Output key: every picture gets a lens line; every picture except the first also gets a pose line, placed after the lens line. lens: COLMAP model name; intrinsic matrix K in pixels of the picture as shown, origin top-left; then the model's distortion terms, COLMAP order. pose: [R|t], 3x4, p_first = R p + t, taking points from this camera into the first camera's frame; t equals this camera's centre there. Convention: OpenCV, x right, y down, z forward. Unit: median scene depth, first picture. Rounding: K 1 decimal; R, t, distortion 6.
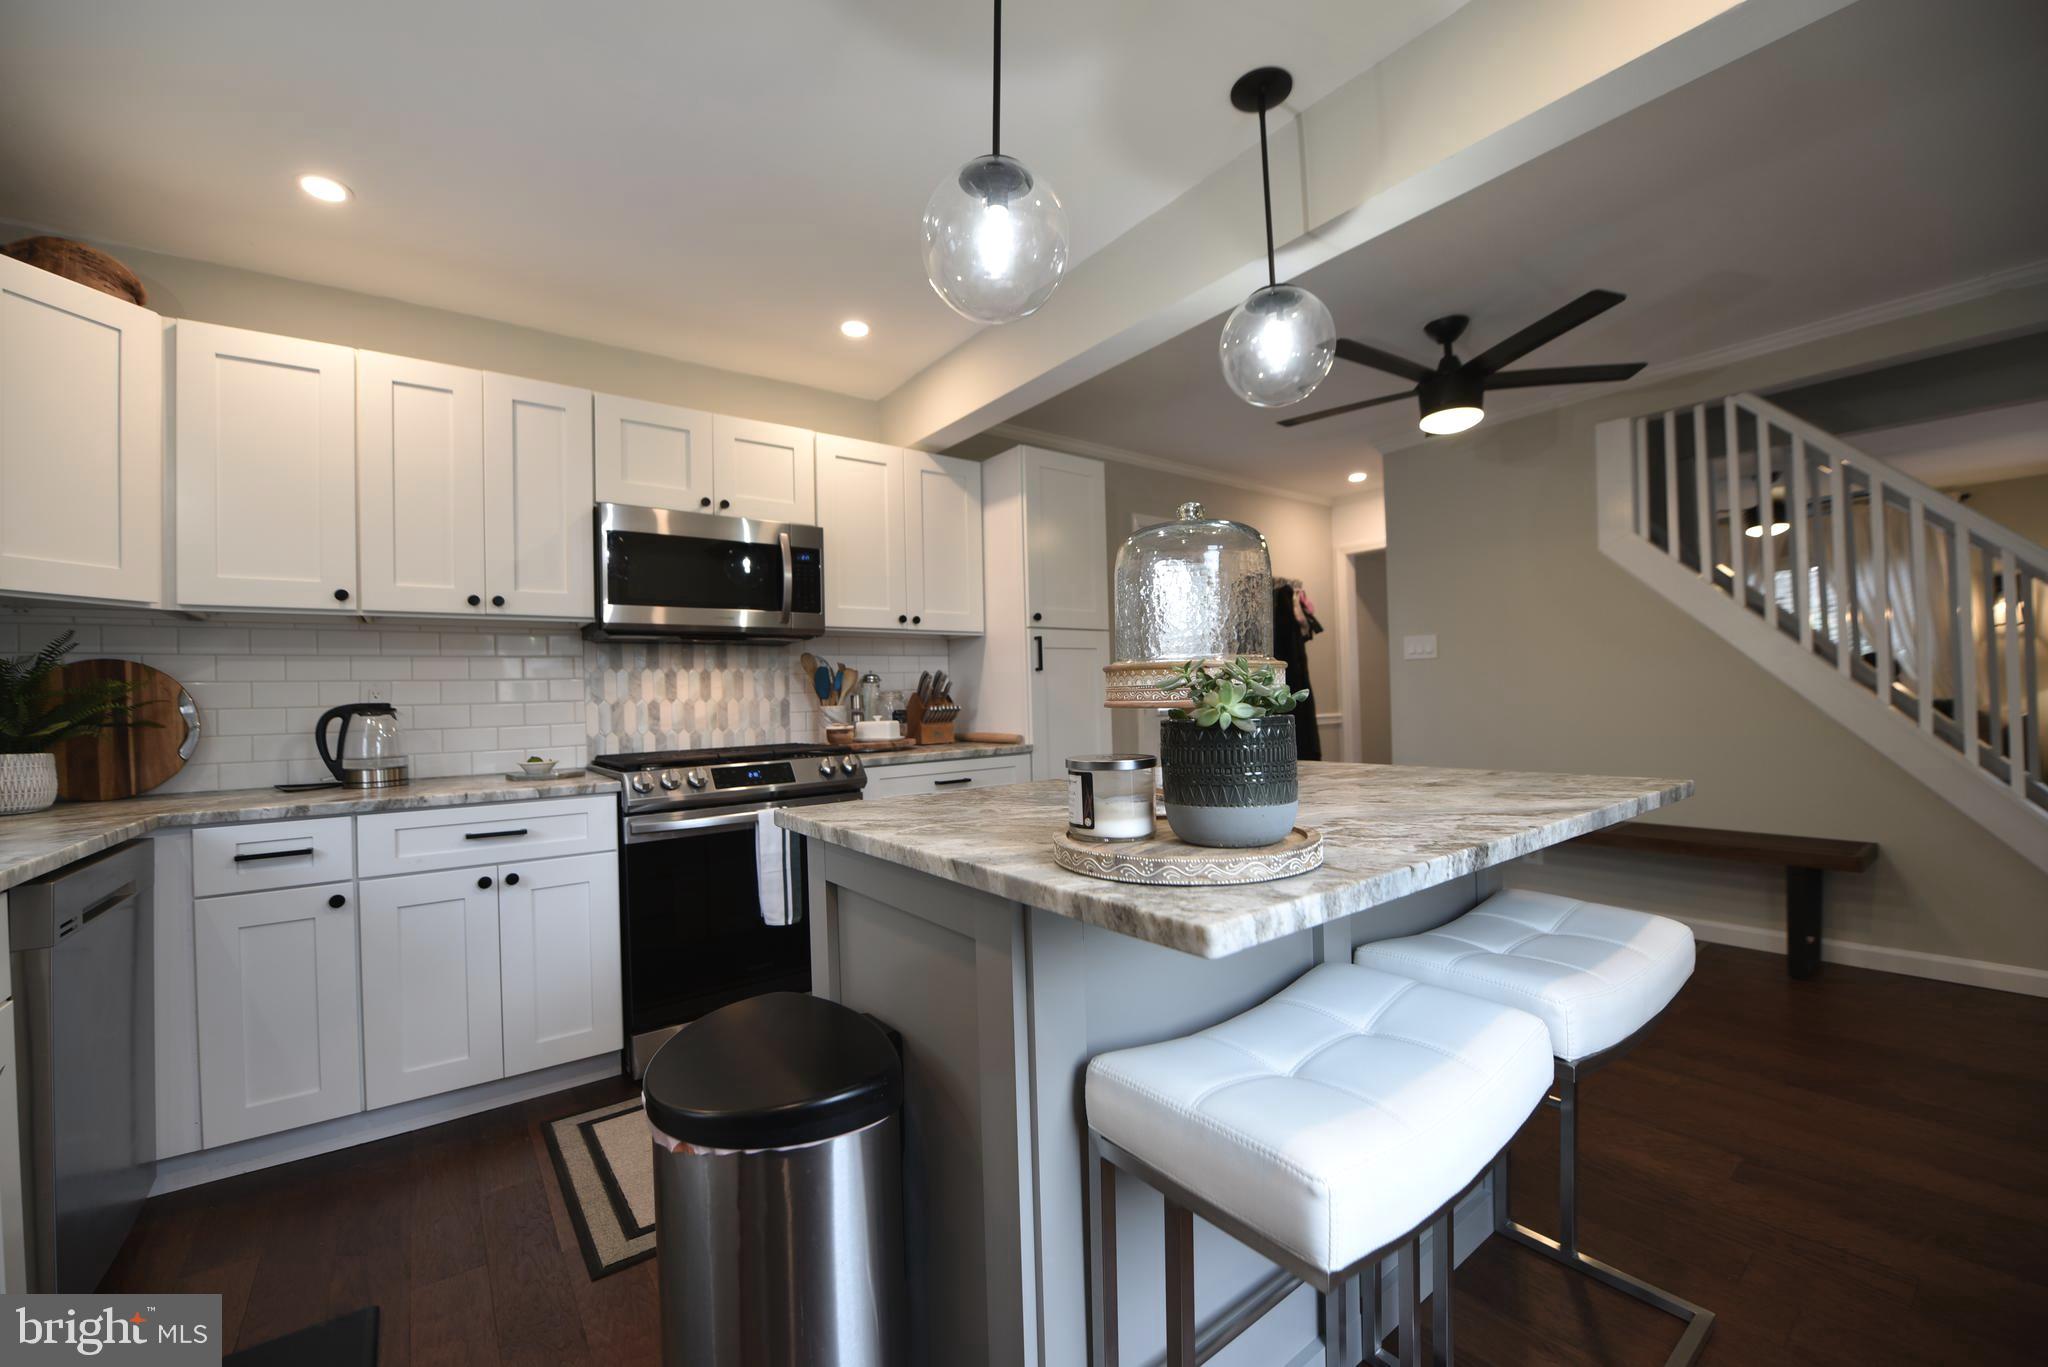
lens RADIAL K [[809.4, 0, 1024.3], [0, 809.4, 687.4], [0, 0, 1]] dist [-0.017116, -0.002360]
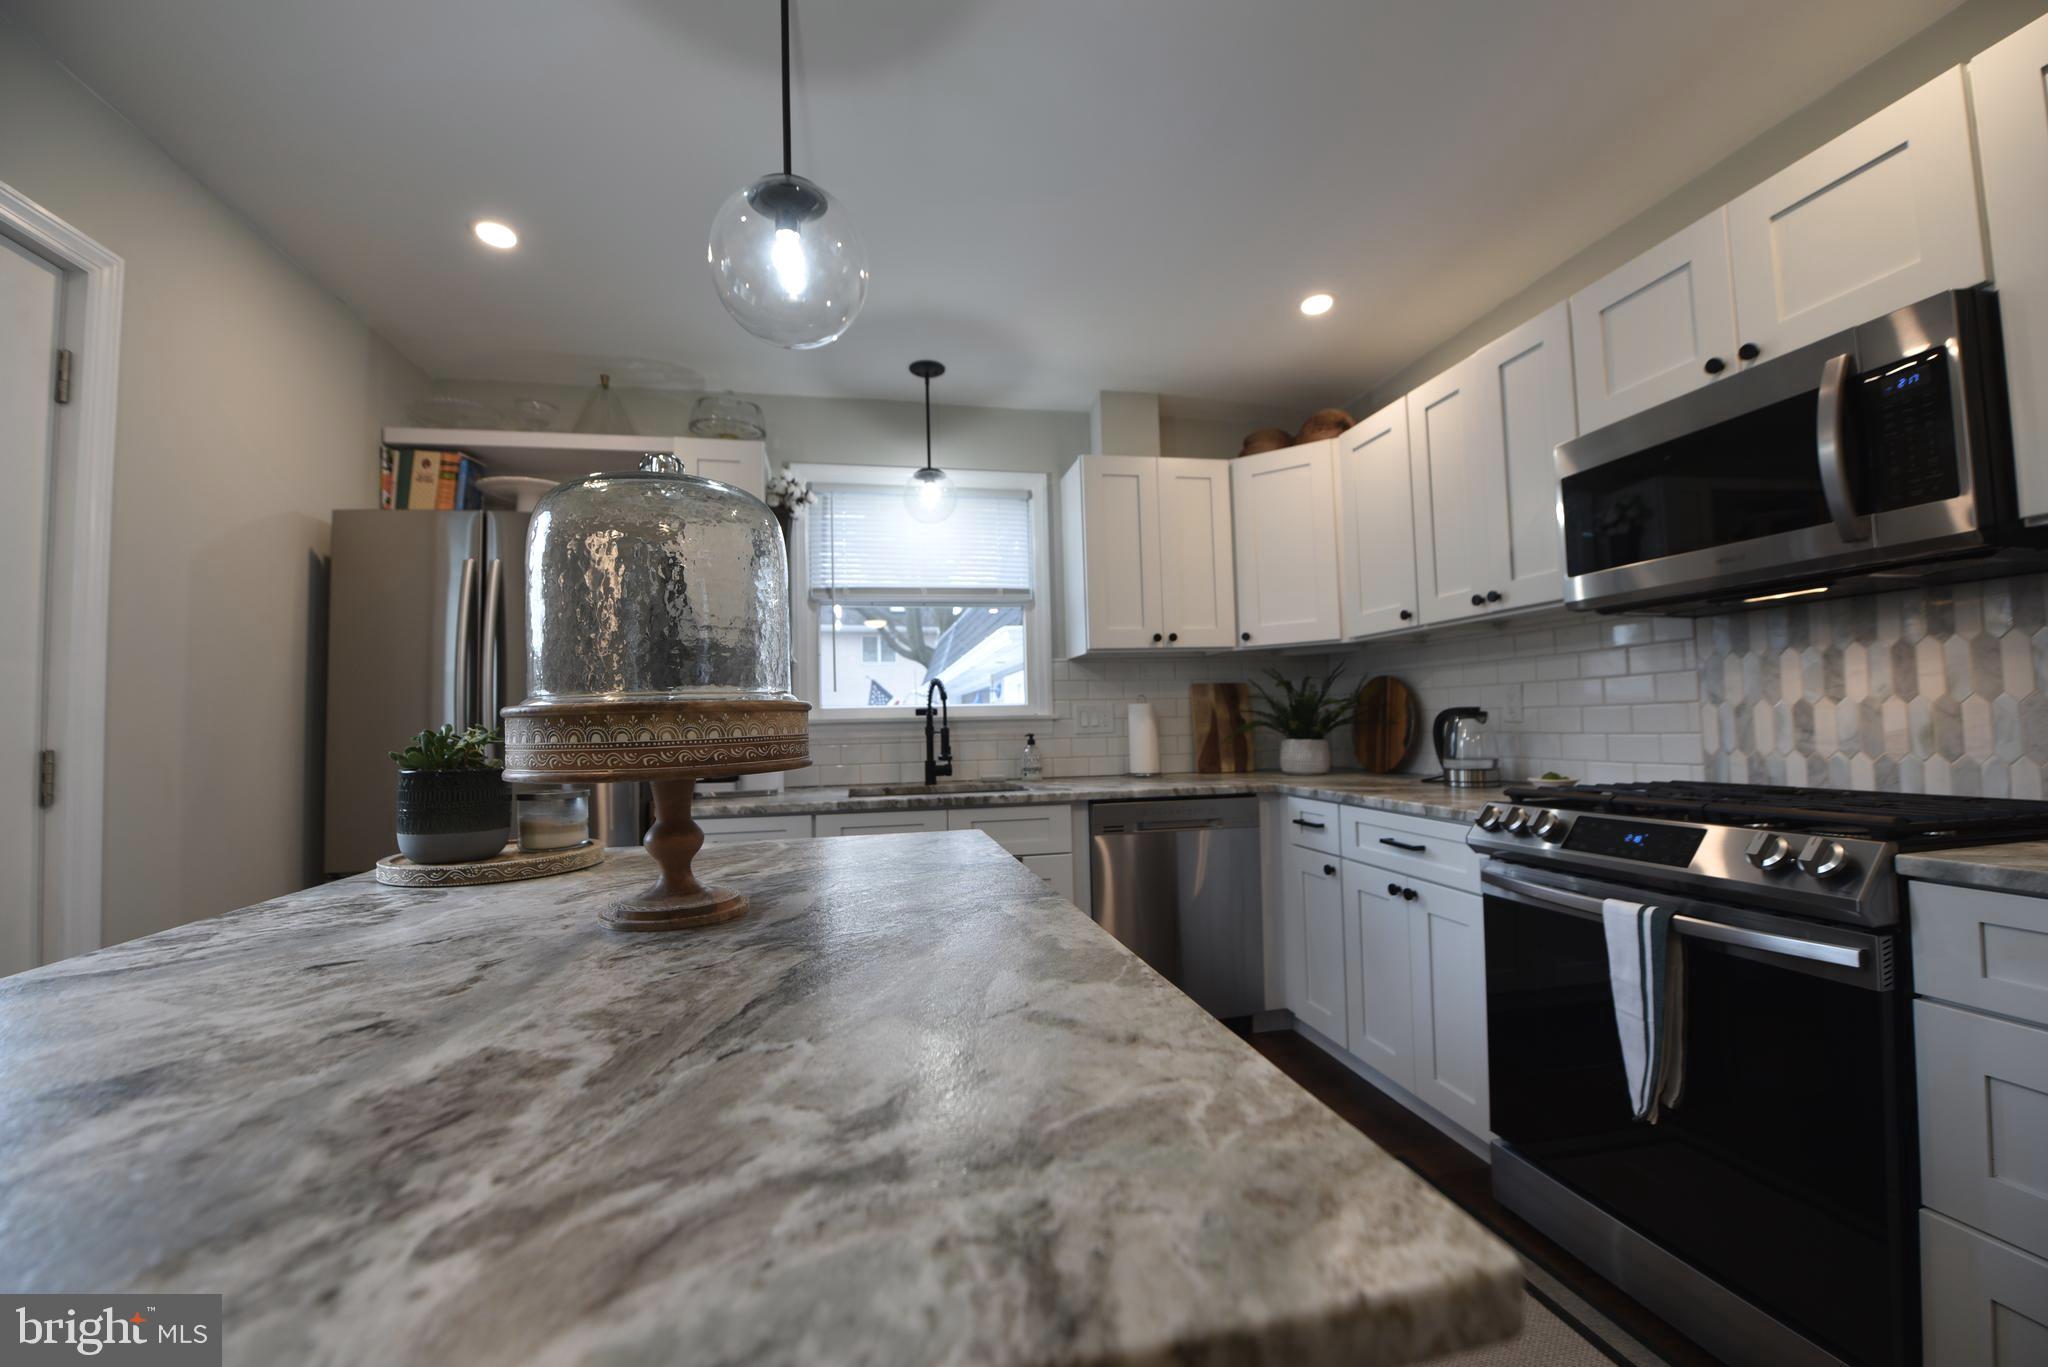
lens RADIAL K [[809.4, 0, 1021.3], [0, 809.4, 688.4], [0, 0, 1]] dist [-0.017116, -0.002360]
pose [[-0.427111, -0.002392, -0.904196, 0.327561], [0.047036, 0.998584, -0.024860, -0.005081], [0.902975, -0.053147, -0.426394, 0.751072]]
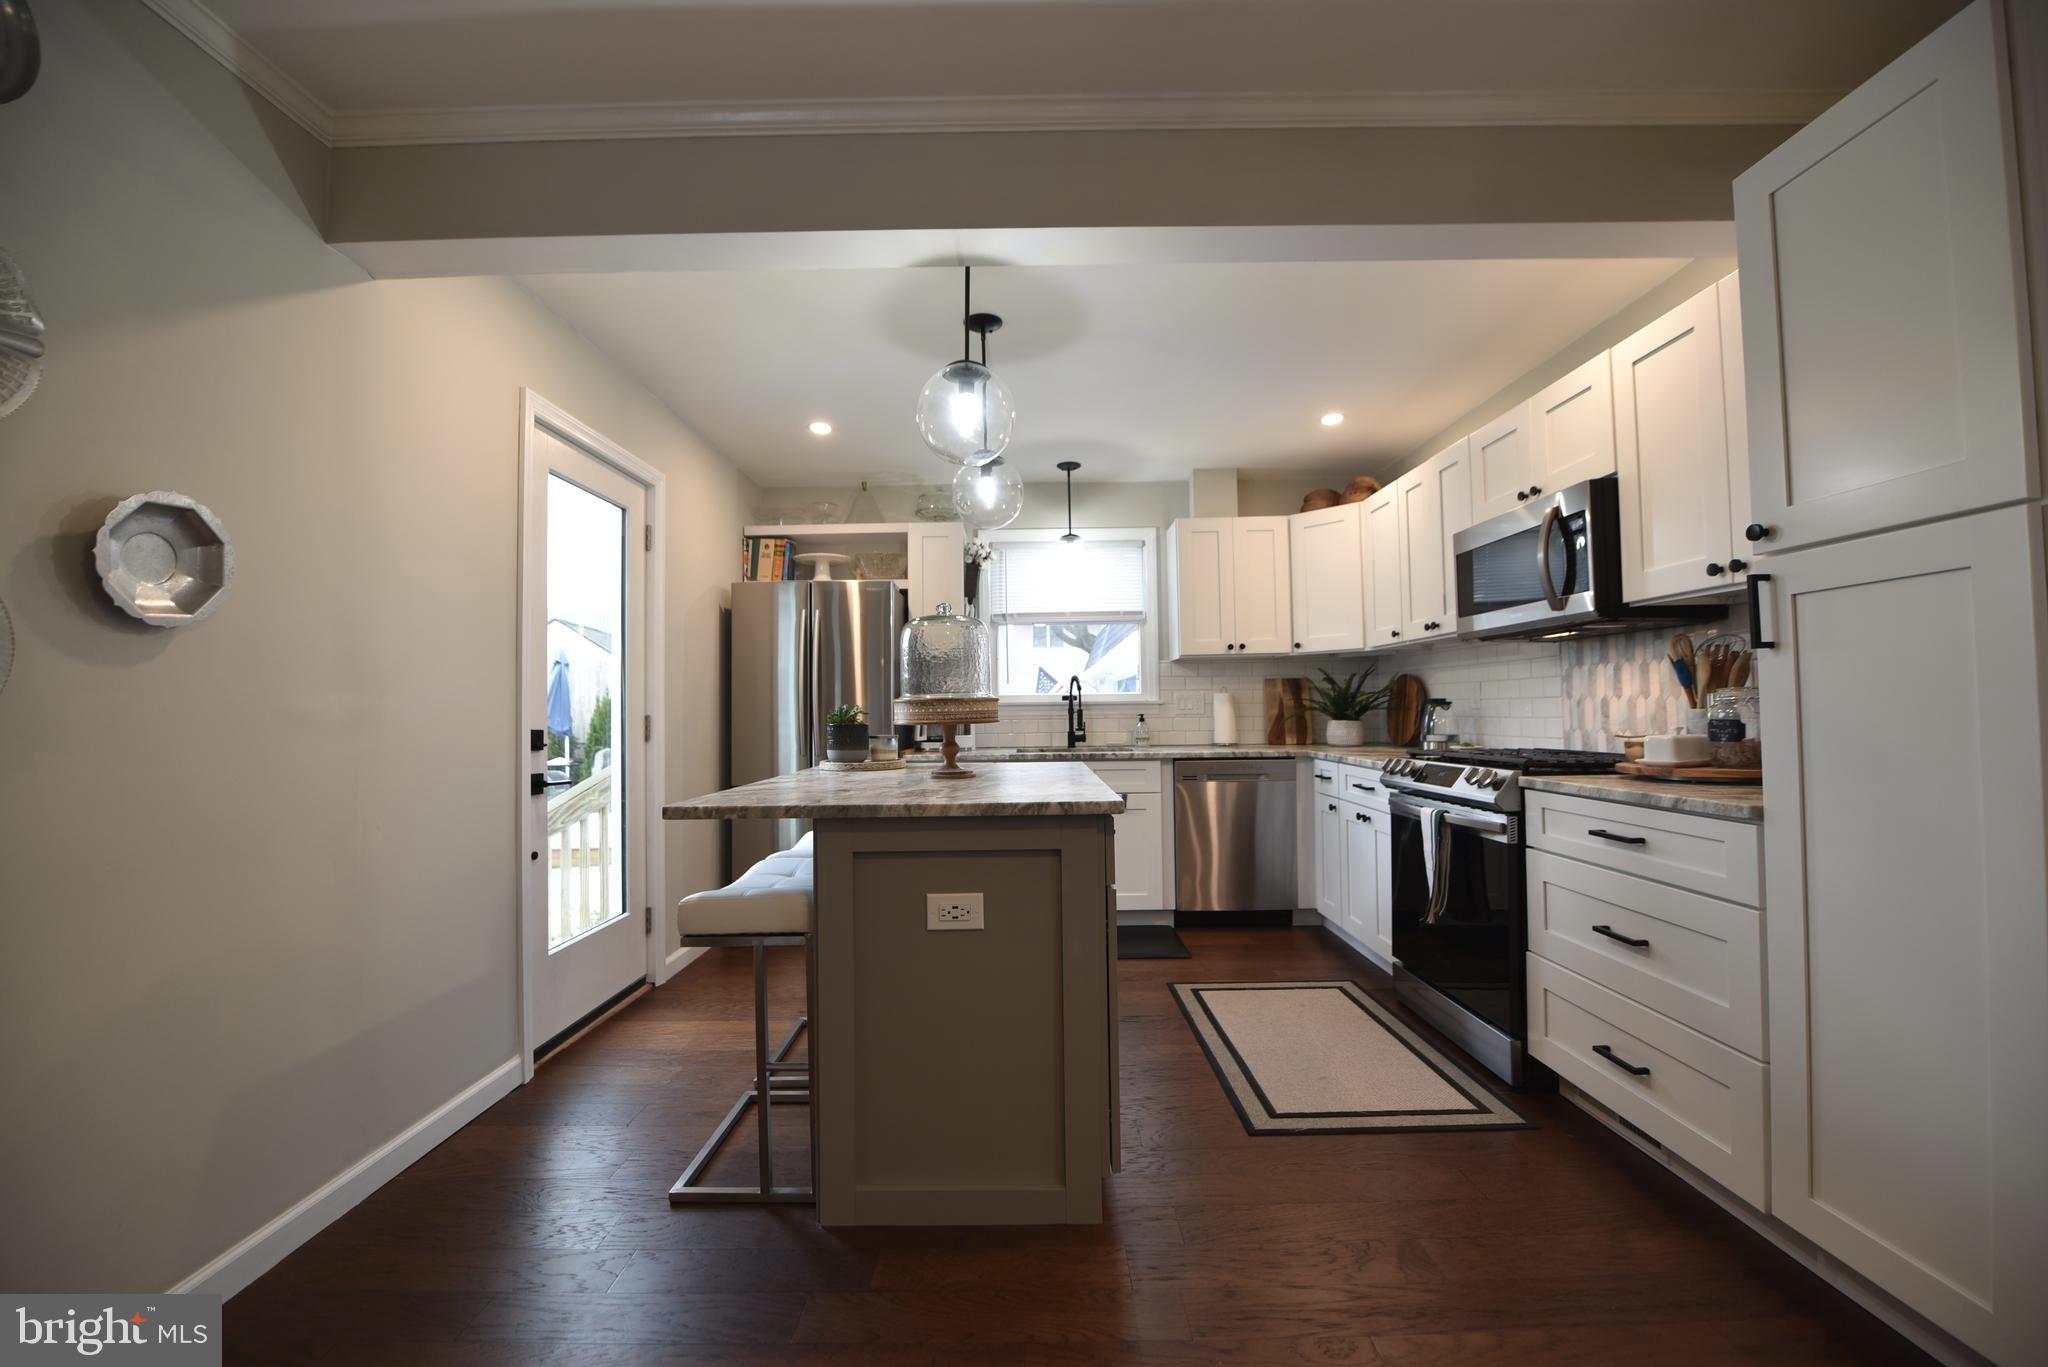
lens RADIAL K [[809.4, 0, 1016.9], [0, 809.4, 685.6], [0, 0, 1]] dist [-0.017116, -0.002360]
pose [[-0.610480, 0.012162, -0.791938, 0.717438], [0.039943, 0.999083, -0.015448, -0.010380], [0.791024, -0.041064, -0.610406, 1.059235]]
